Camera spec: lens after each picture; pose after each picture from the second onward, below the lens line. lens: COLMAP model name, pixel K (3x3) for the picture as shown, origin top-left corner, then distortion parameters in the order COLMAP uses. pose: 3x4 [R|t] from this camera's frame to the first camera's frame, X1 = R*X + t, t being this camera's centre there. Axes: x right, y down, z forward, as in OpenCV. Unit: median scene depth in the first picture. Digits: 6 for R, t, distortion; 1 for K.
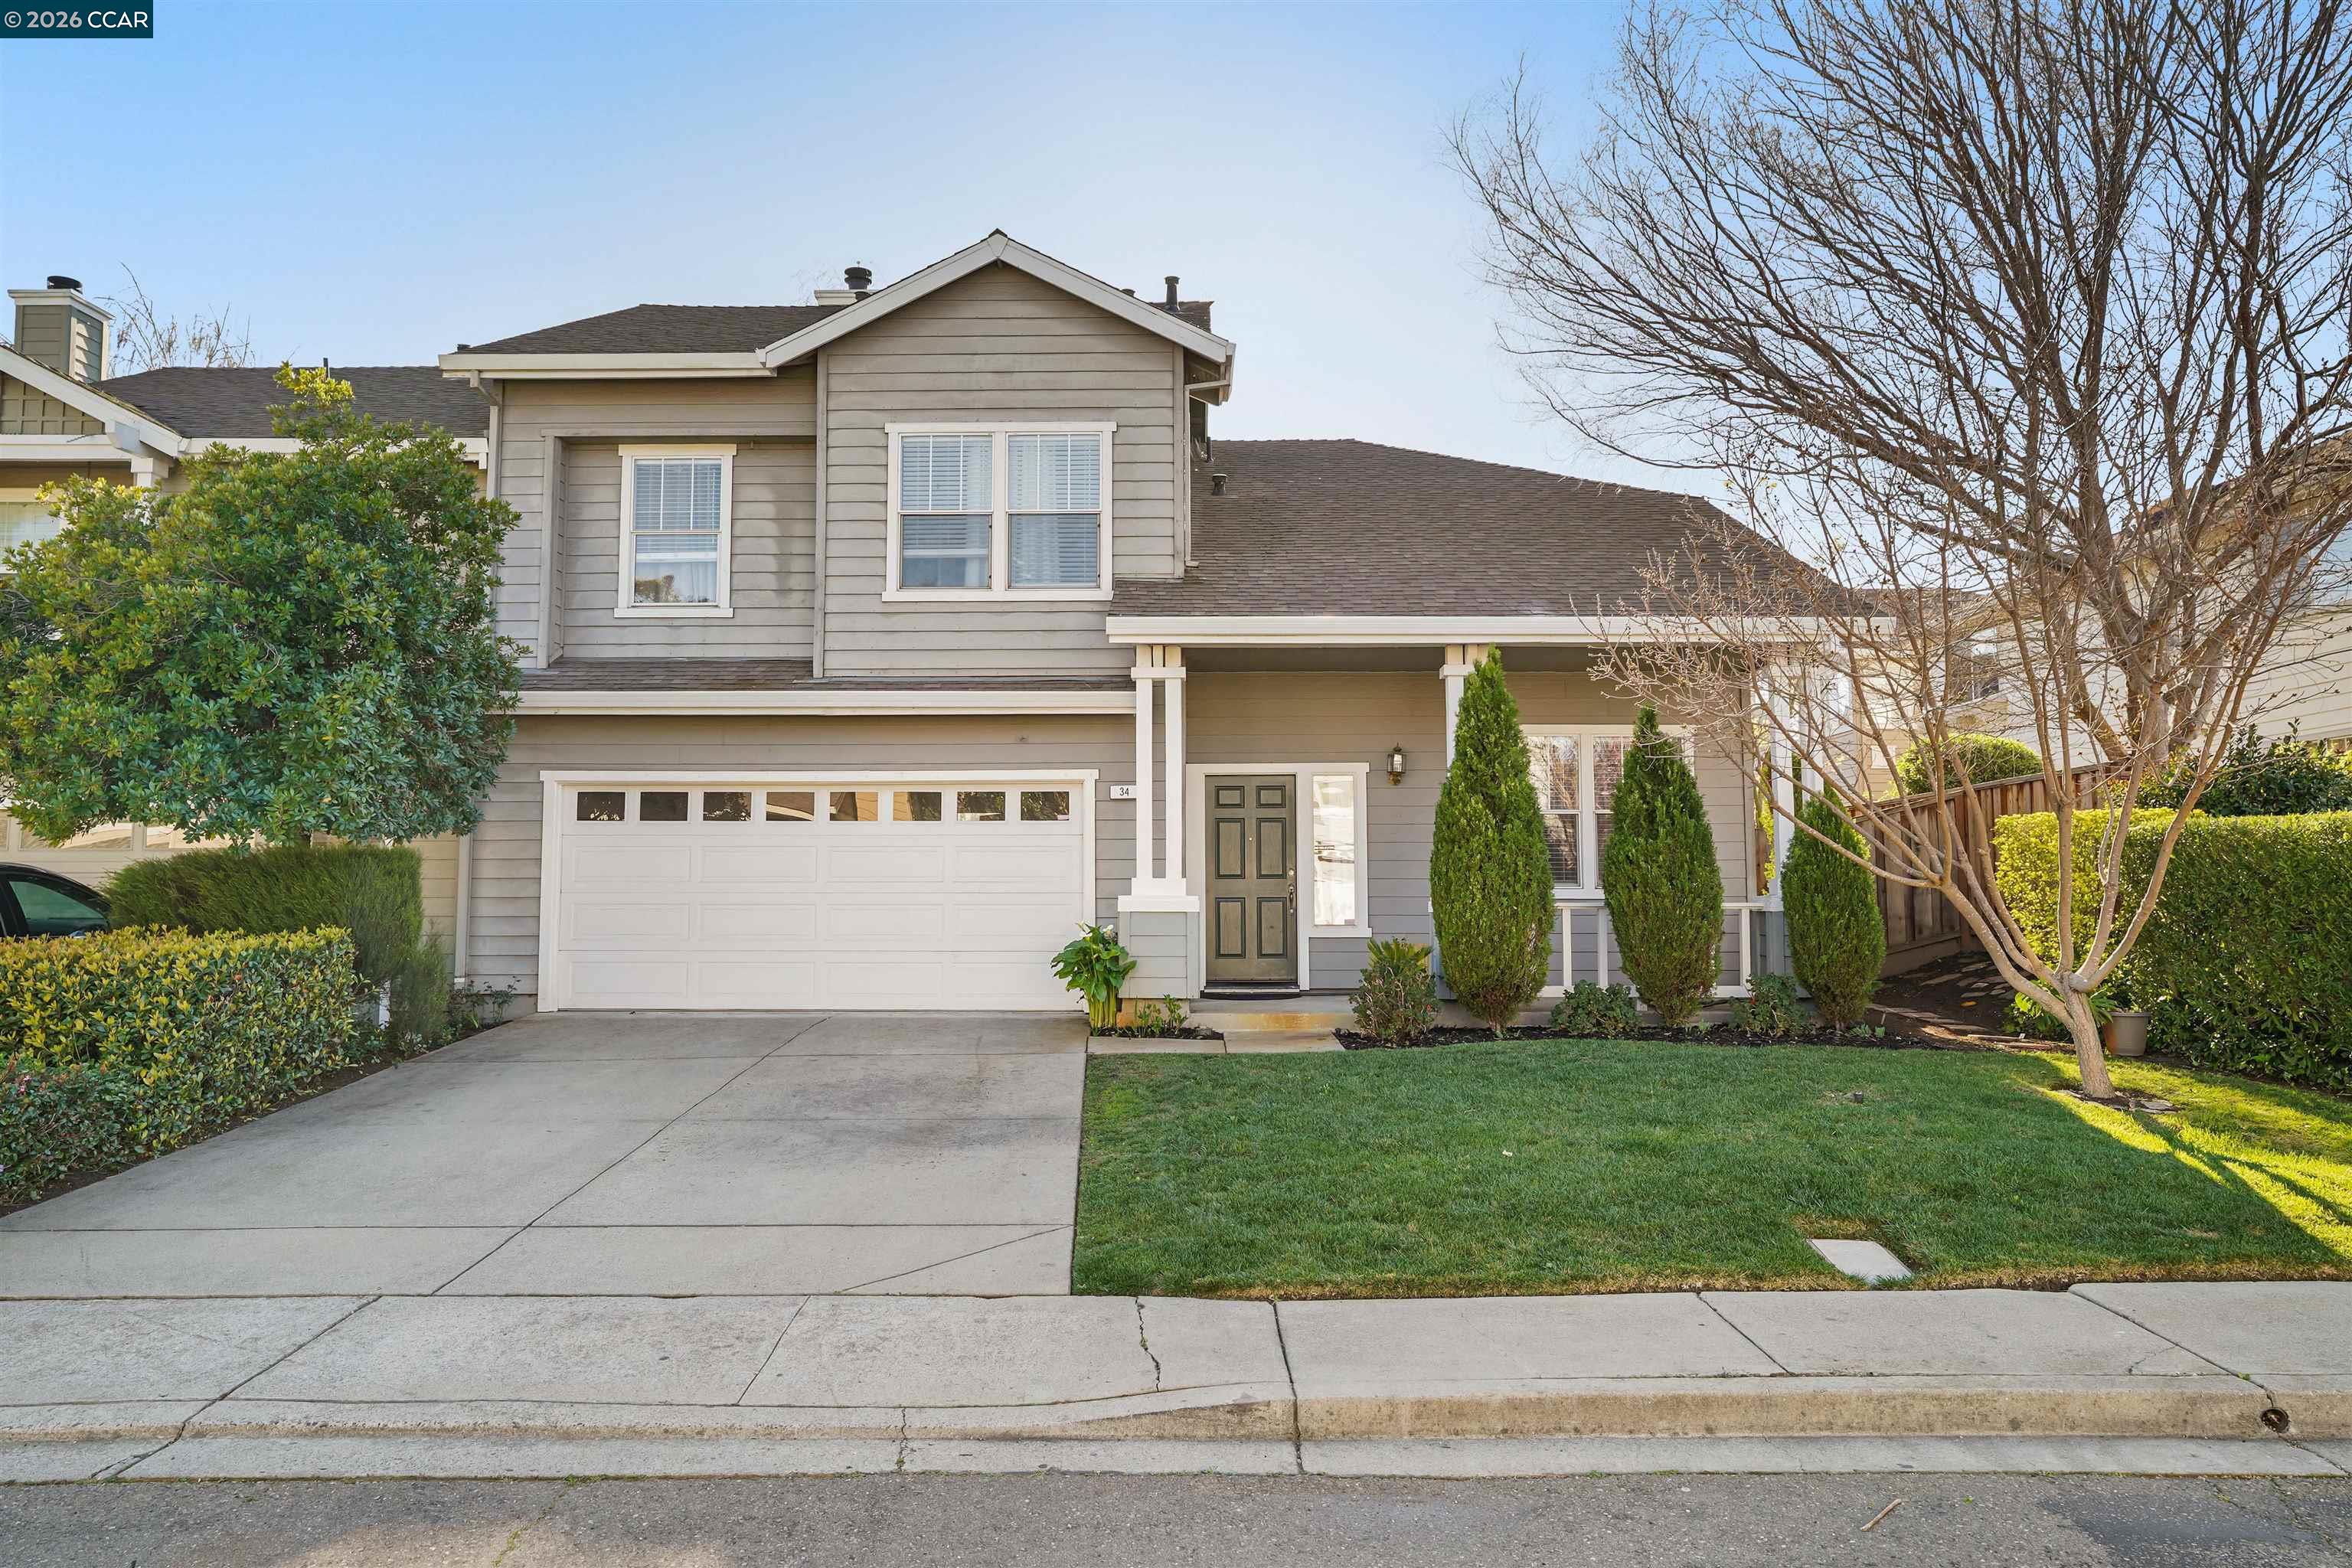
lens RADIAL K [[1575.7, 0, 1182.8], [0, 1575.7, 791.6], [0, 0, 1]] dist [0.010383, 0.011323]
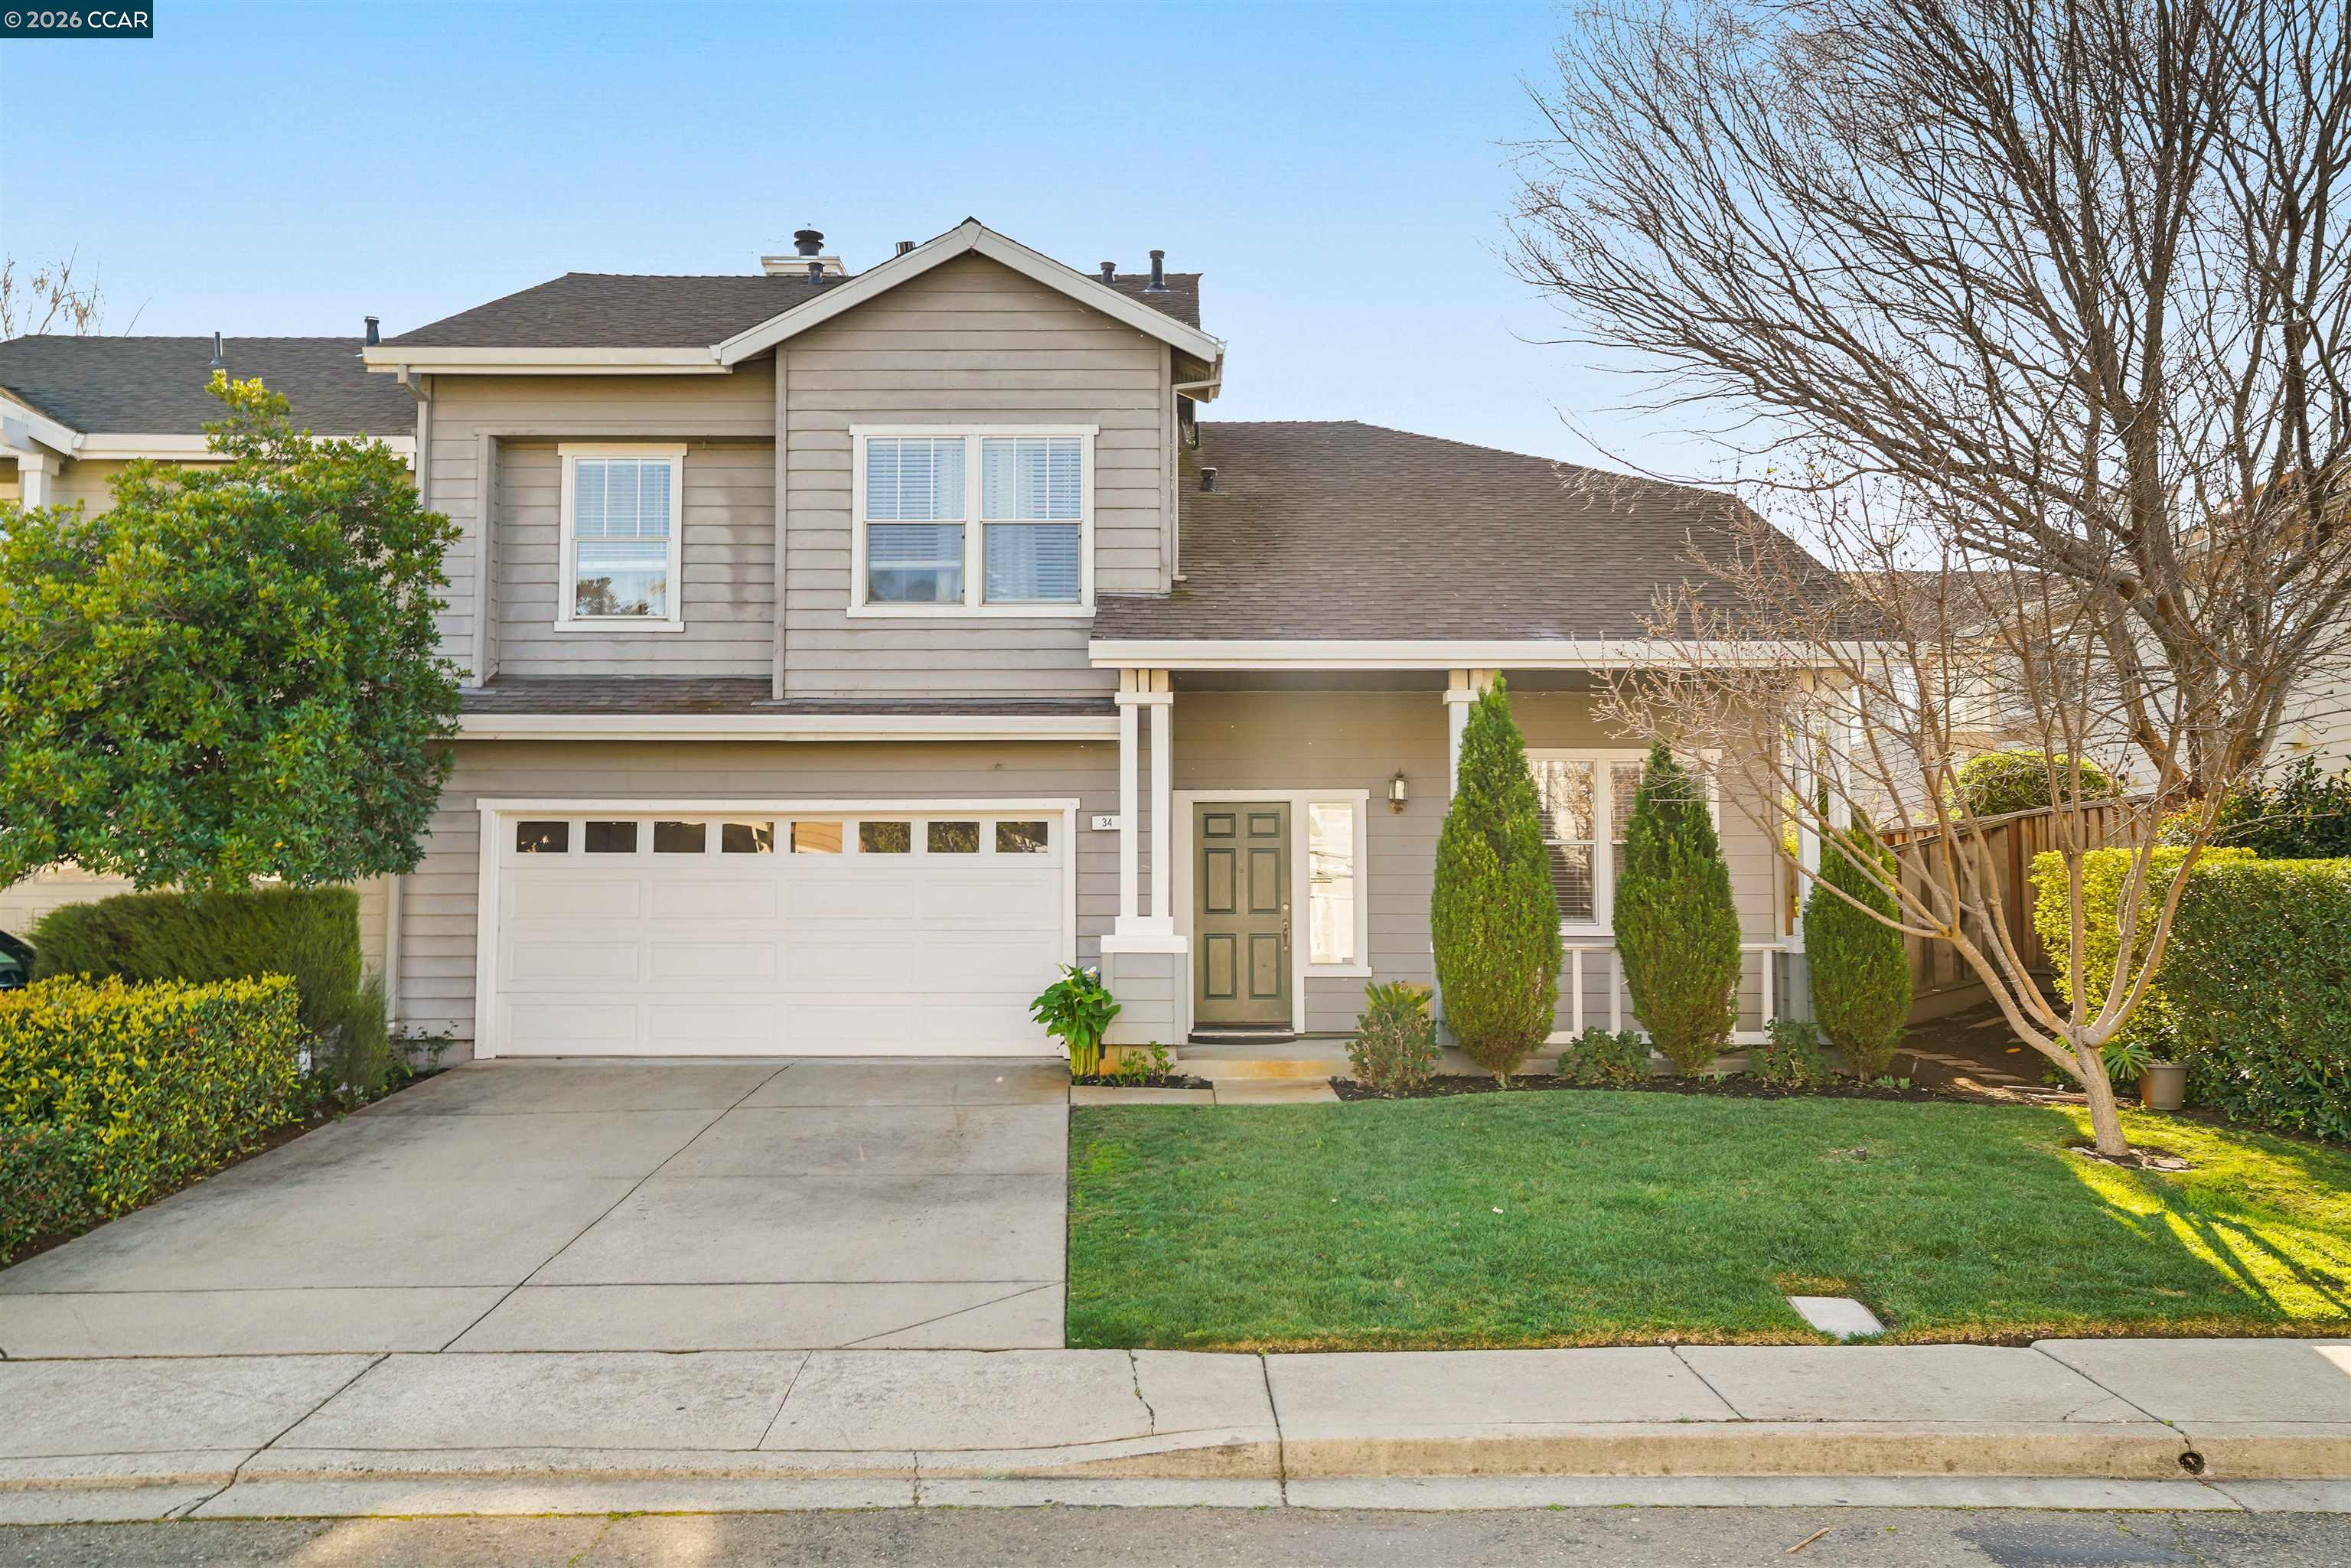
lens RADIAL K [[1890.9, 0, 1176.2], [0, 1890.9, 778.0], [0, 0, 1]] dist [0.055776, -0.009205]
pose [[0.999972, 0.001092, 0.007431, -0.005340], [-0.001115, 0.999995, 0.002978, -0.036399], [-0.007427, -0.002986, 0.999968, -0.152230]]
